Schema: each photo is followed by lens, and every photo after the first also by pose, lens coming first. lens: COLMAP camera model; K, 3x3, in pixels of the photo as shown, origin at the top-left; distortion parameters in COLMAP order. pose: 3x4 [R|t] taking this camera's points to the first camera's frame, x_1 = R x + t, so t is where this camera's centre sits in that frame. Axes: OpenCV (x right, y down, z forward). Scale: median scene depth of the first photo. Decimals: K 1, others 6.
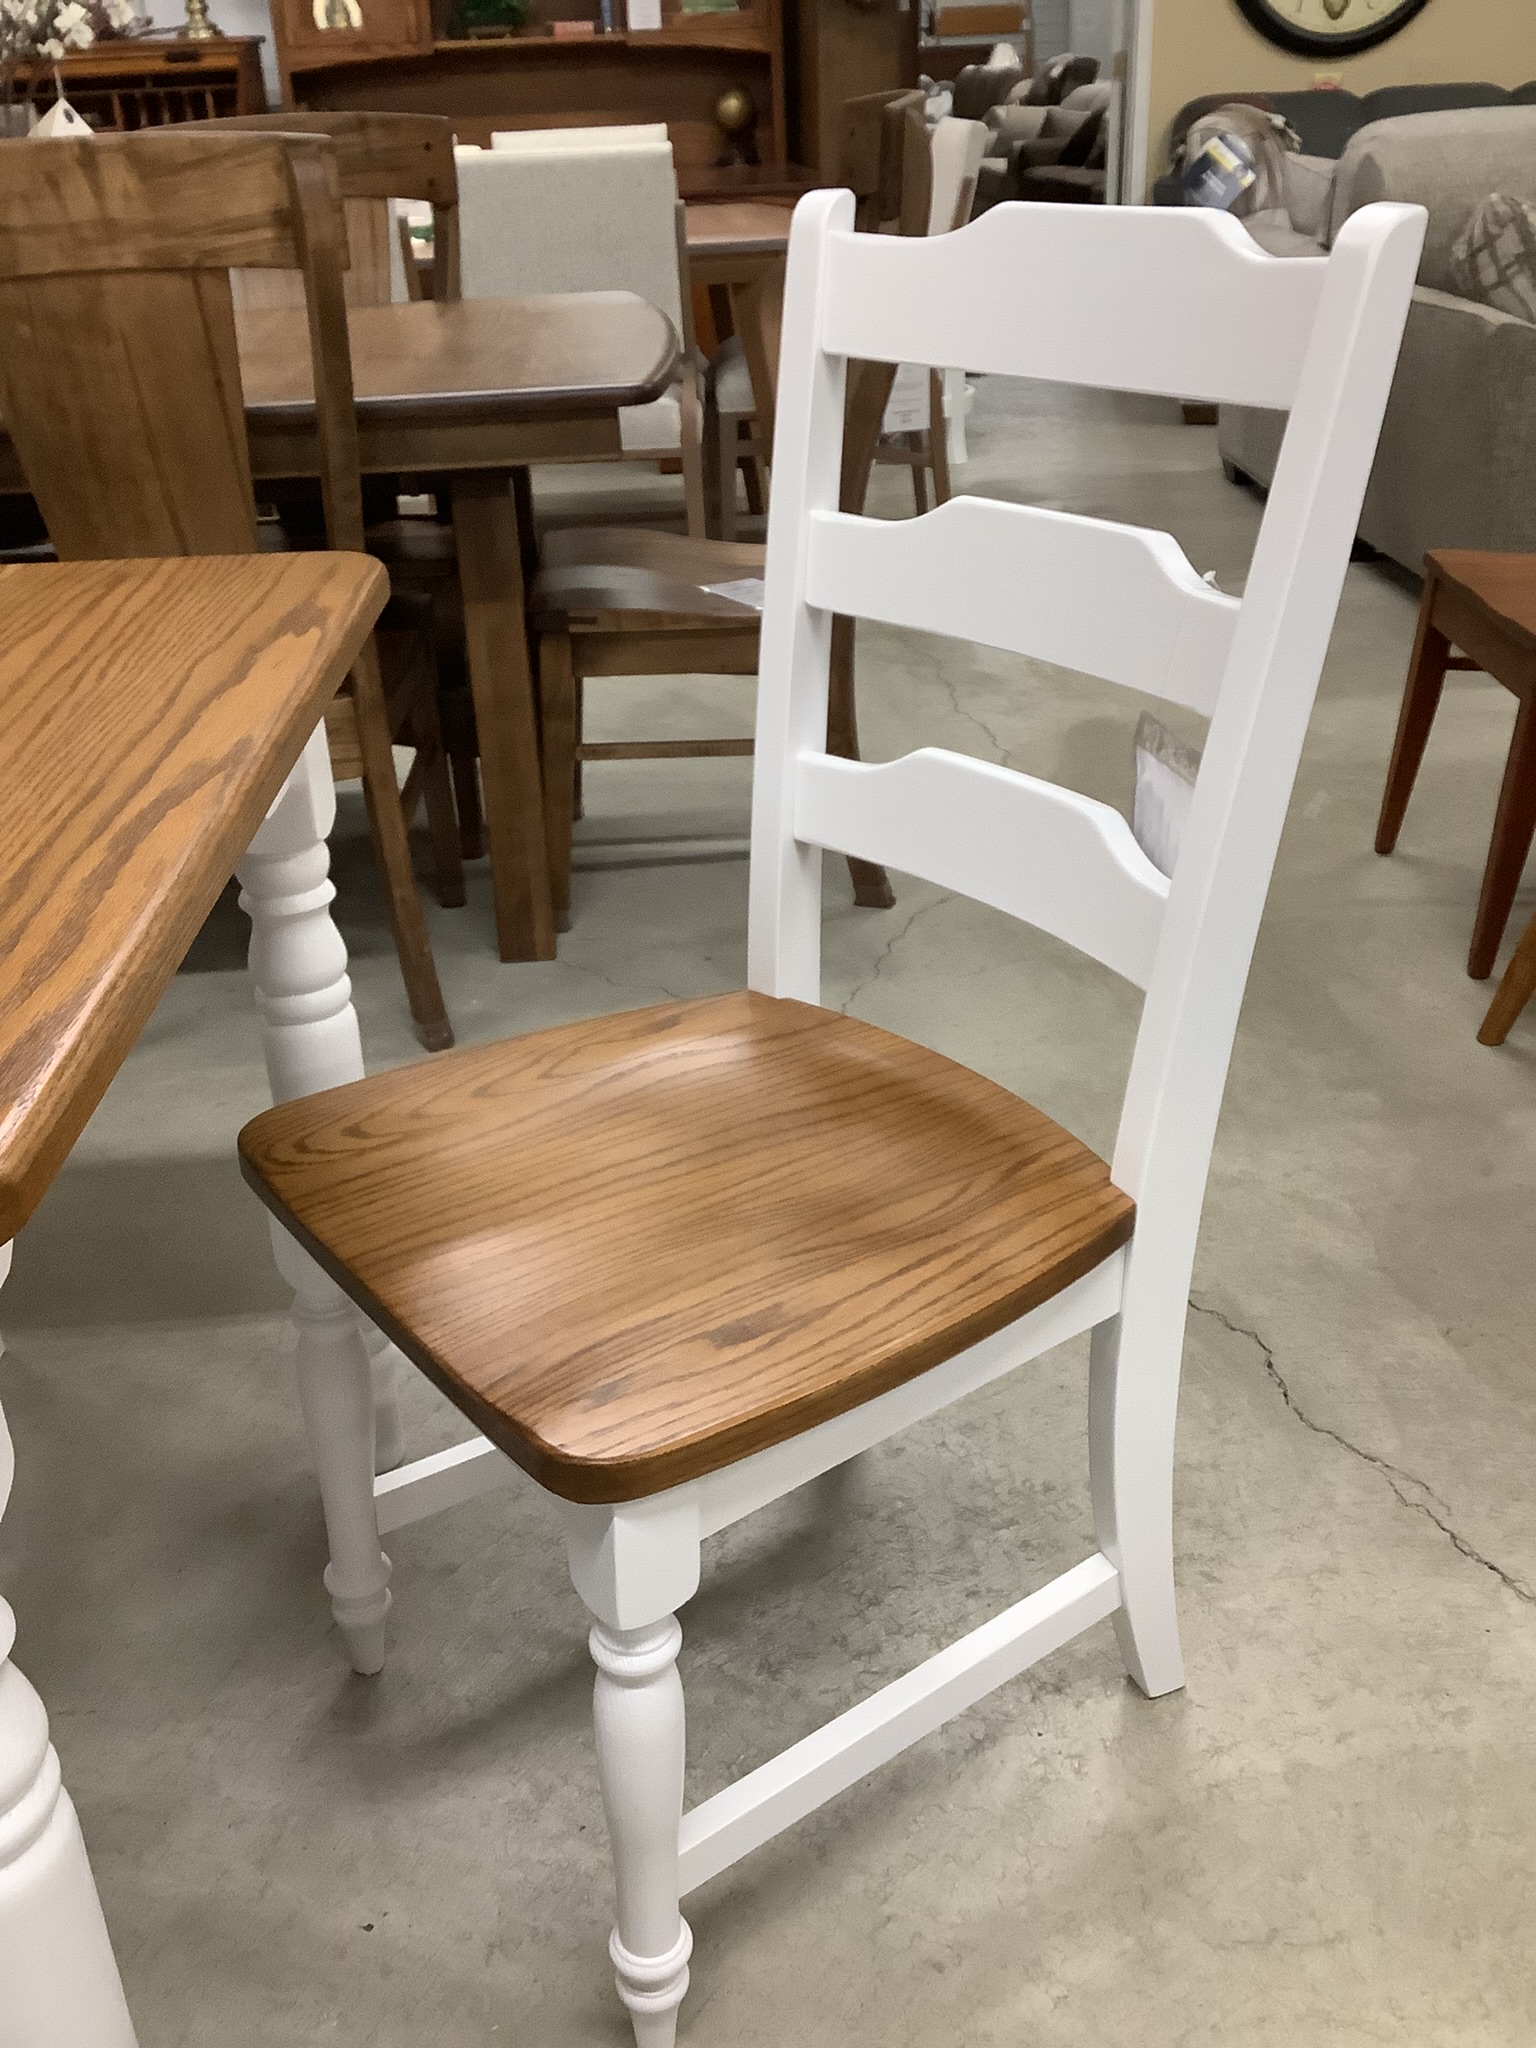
lens RADIAL K [[1856.2, 0, 761.7], [0, 1856.2, 1030.2], [0, 0, 1]] dist [0.081360, -0.148757]
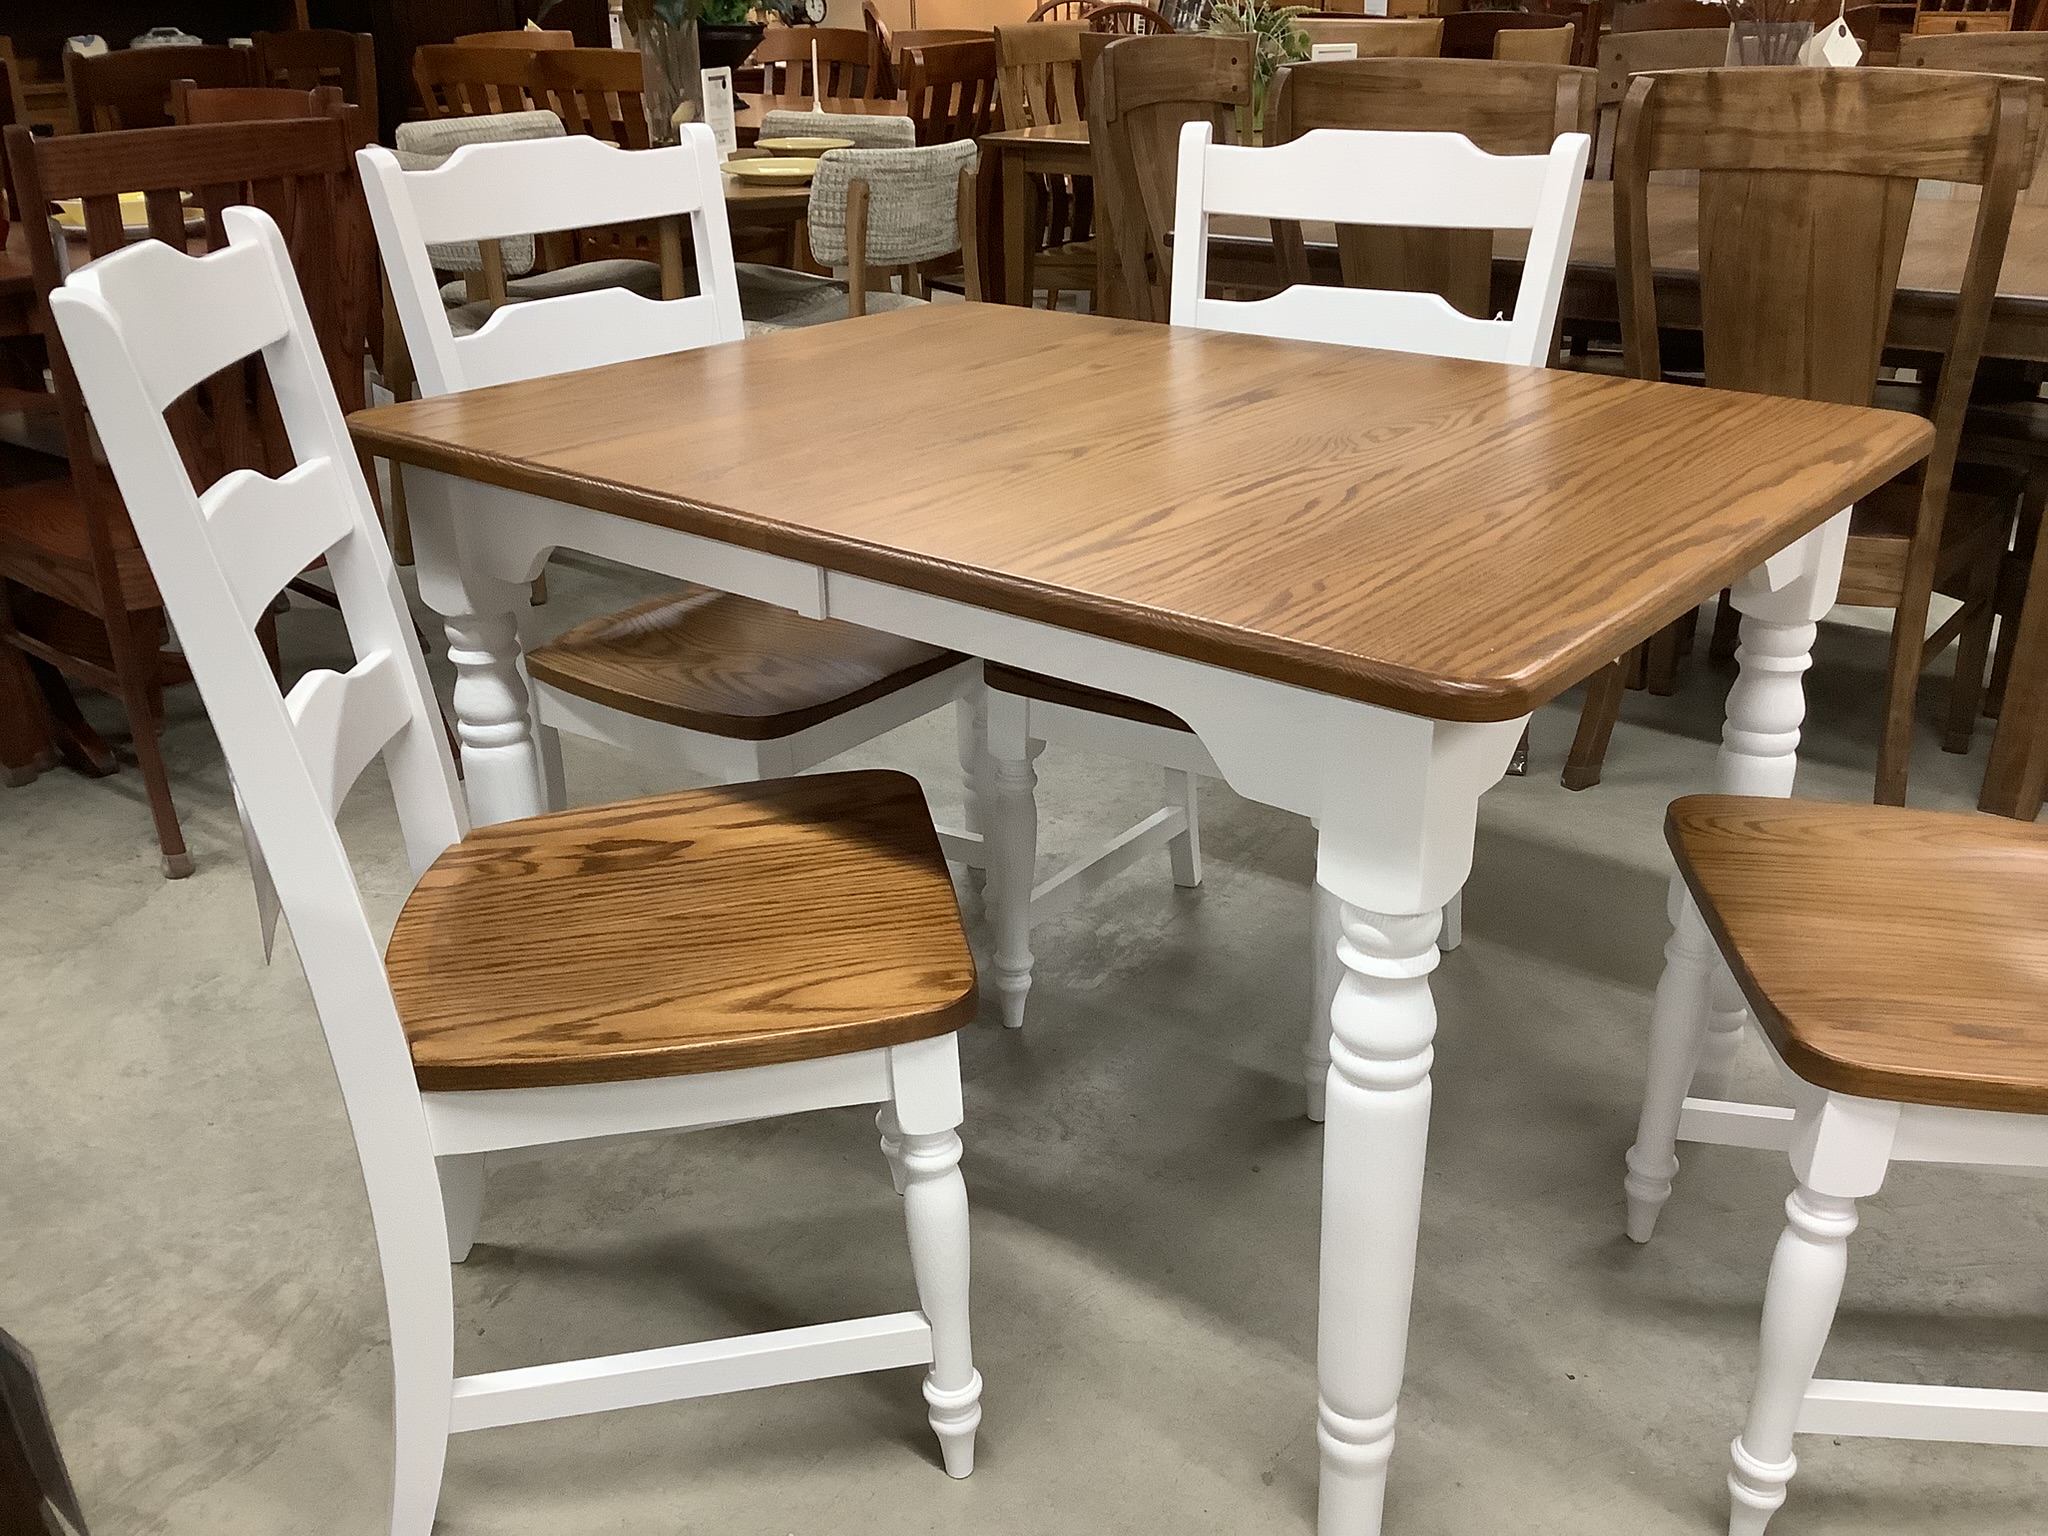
lens RADIAL K [[1856.2, 0, 1024.0], [0, 1856.2, 768.0], [0, 0, 1]] dist [0.081360, -0.148757]
pose [[0.748158, 0.287780, -0.597864, 0.126373], [-0.314723, 0.947152, 0.062068, 0.066857], [0.584131, 0.141725, 0.799191, -0.271811]]
